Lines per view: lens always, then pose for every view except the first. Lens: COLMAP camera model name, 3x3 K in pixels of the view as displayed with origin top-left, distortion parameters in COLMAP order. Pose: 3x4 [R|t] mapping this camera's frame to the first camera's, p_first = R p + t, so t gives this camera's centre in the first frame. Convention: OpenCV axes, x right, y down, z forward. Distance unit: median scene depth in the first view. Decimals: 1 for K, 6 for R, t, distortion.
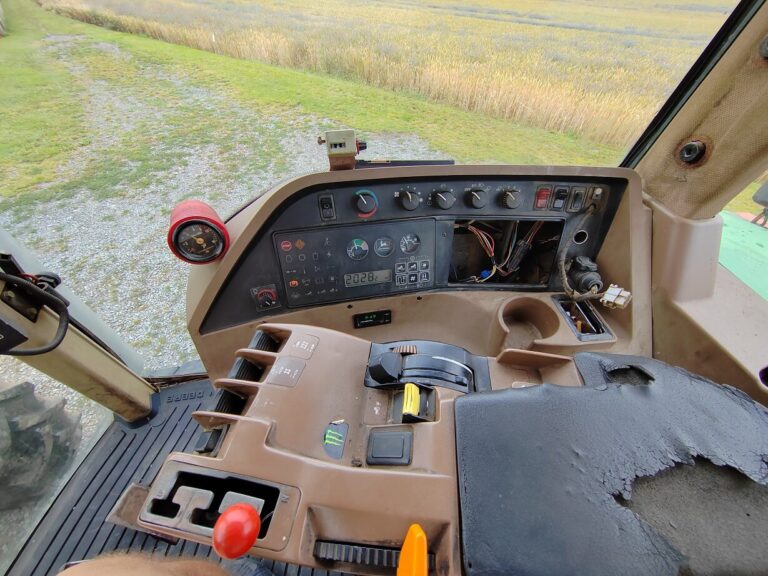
lens RADIAL K [[300.6, 0, 384.0], [0, 300.6, 288.0], [0, 0, 1]] dist [-0.000724, 0.000331]
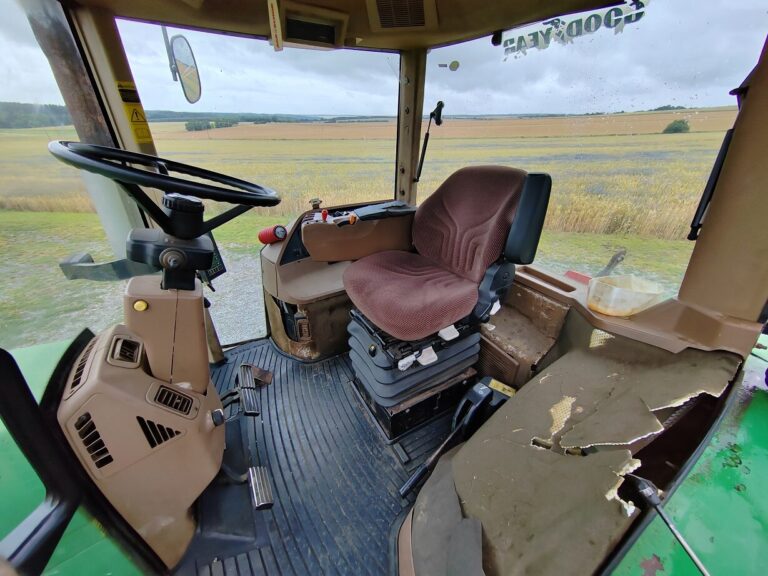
lens RADIAL K [[300.6, 0, 384.0], [0, 300.6, 288.0], [0, 0, 1]] dist [-0.000724, 0.000331]
pose [[0.923242, -0.222819, 0.313010, -0.063598], [0.314729, 0.905866, -0.283466, 0.146079], [-0.220383, 0.360221, 0.906461, -0.173371]]
